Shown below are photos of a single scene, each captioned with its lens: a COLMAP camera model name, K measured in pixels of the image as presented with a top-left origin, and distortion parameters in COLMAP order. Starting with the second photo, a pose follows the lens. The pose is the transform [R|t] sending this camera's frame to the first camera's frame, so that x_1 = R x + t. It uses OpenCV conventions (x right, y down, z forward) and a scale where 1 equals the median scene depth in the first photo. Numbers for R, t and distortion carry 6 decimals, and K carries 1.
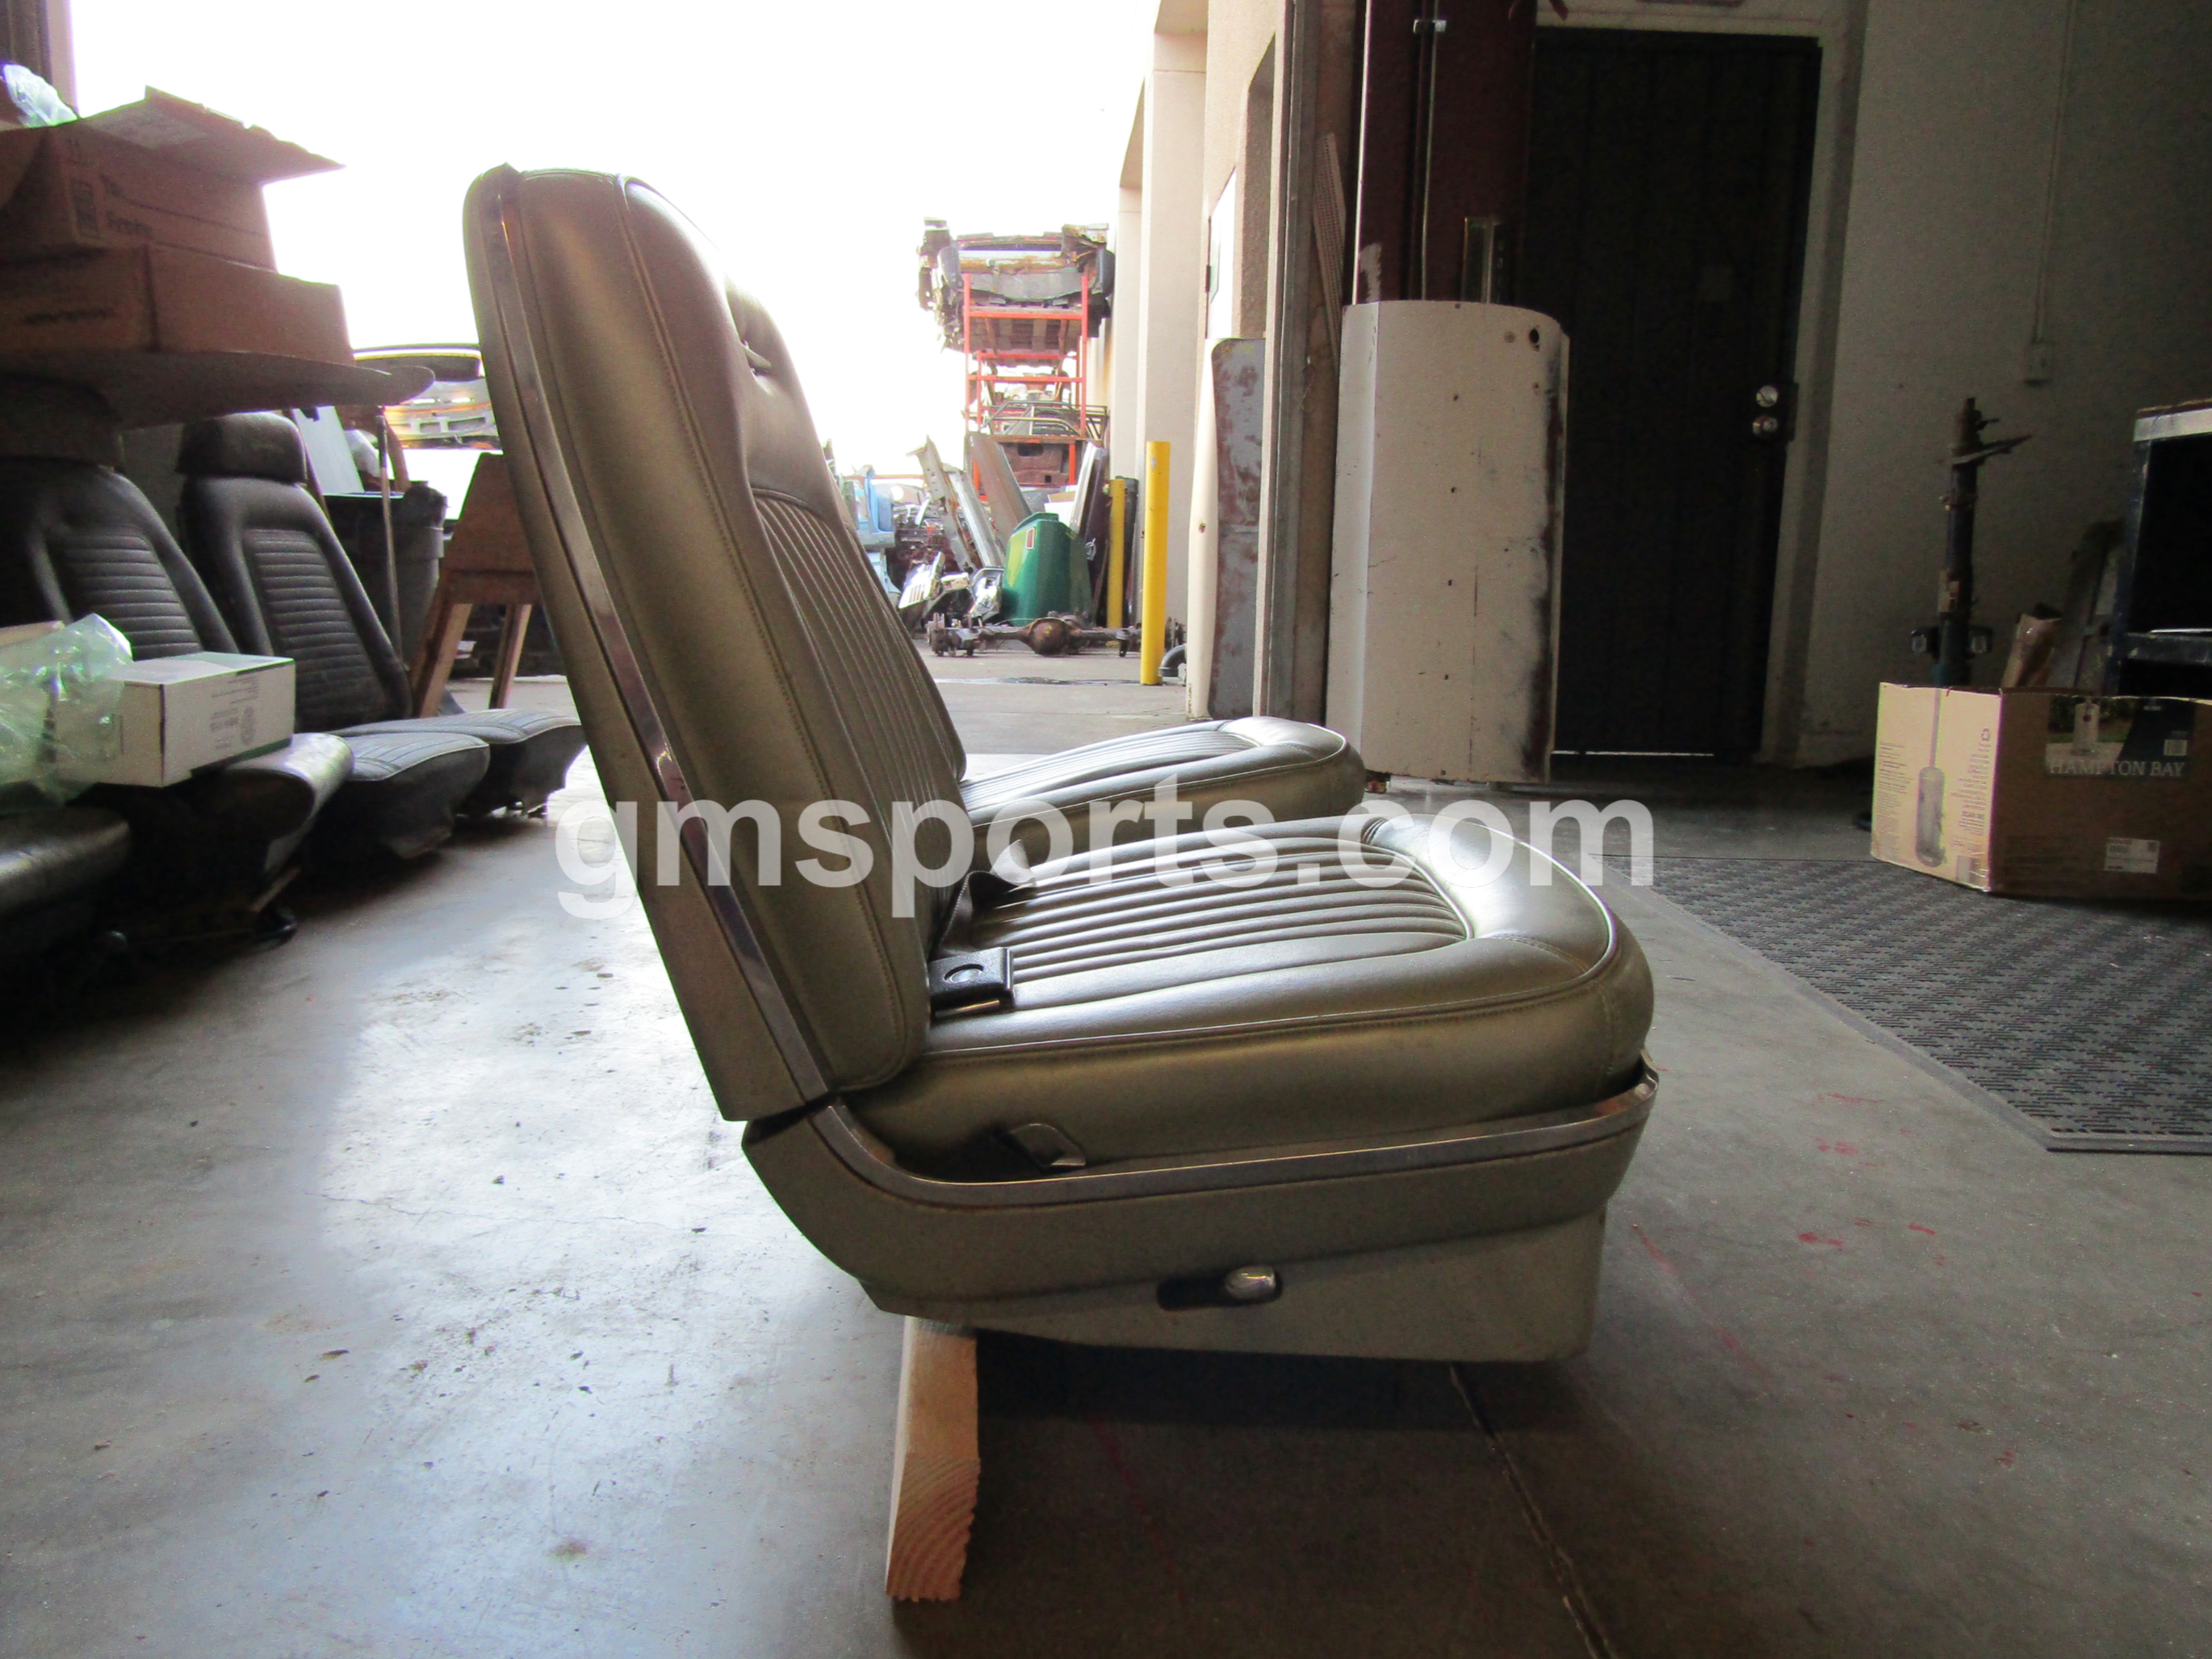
lens RADIAL K [[1577.0, 0, 1106.0], [0, 1577.0, 829.5], [0, 0, 1]] dist [-0.001119, -0.004691]
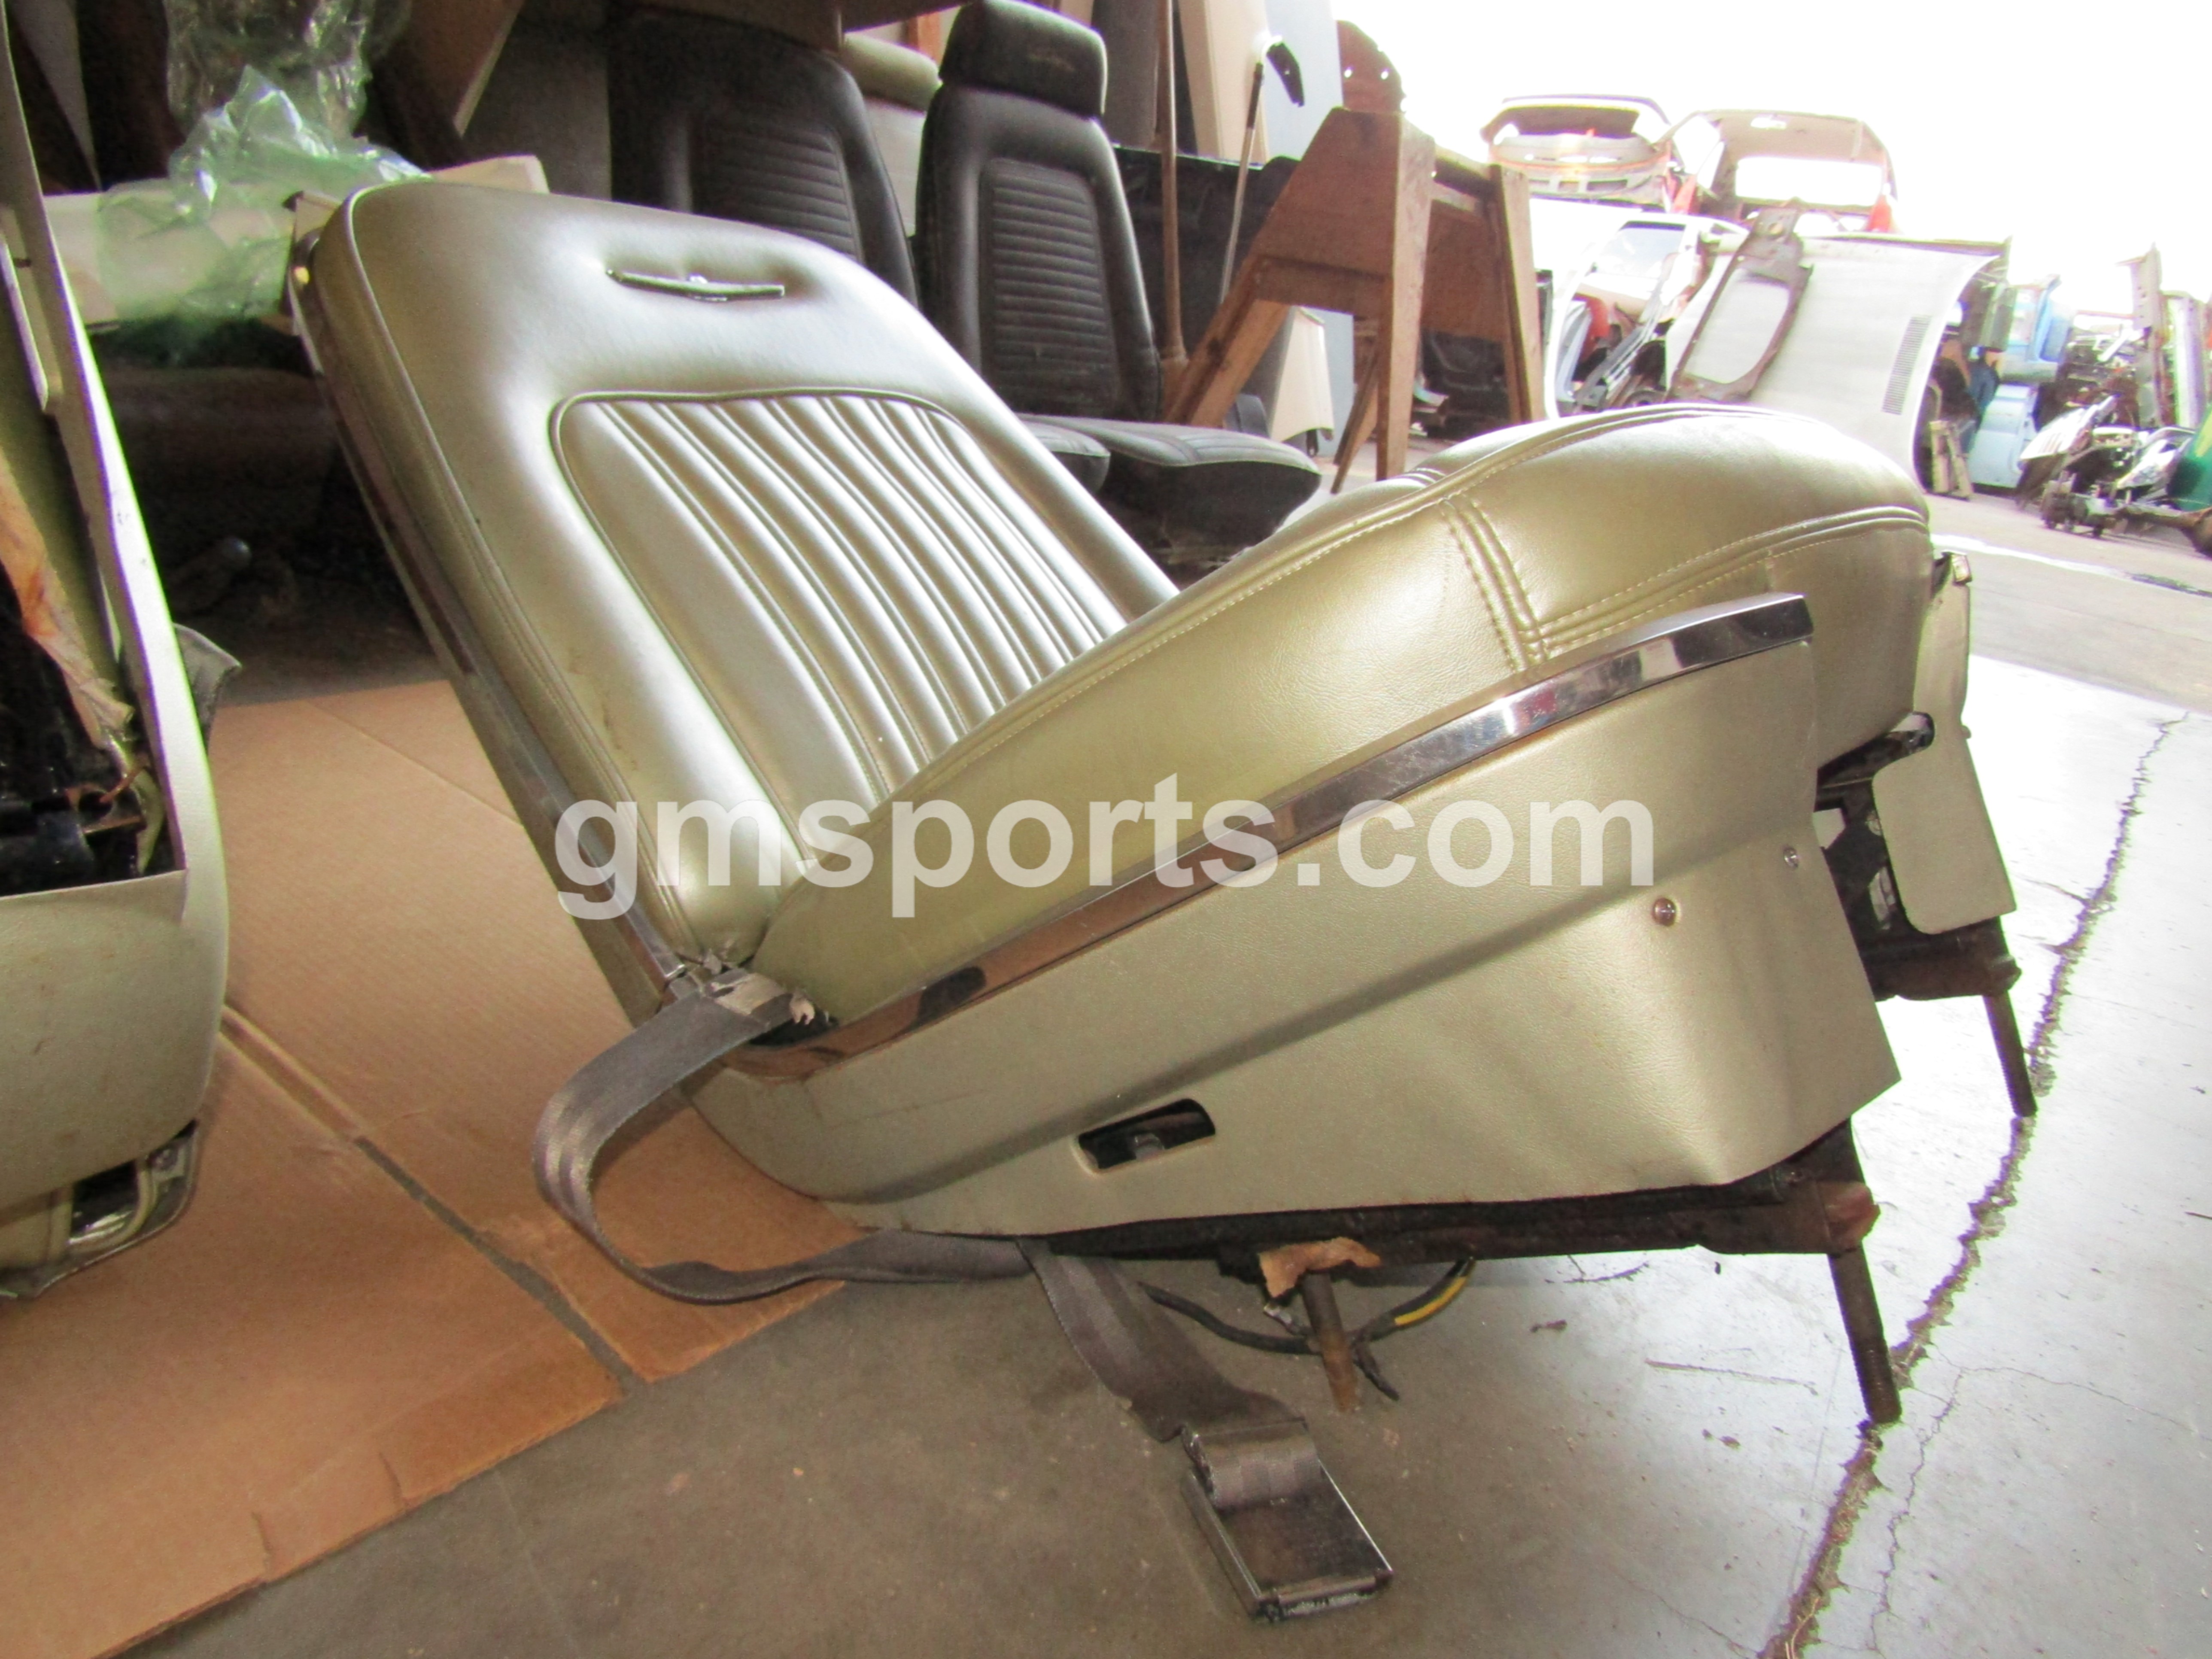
lens RADIAL K [[1577.0, 0, 1106.0], [0, 1577.0, 829.5], [0, 0, 1]] dist [-0.001119, -0.004691]
pose [[0.759665, 0.310304, -0.571506, 0.028354], [-0.242064, 0.950592, 0.194373, -0.008355], [0.603584, -0.009317, 0.797245, 0.110672]]
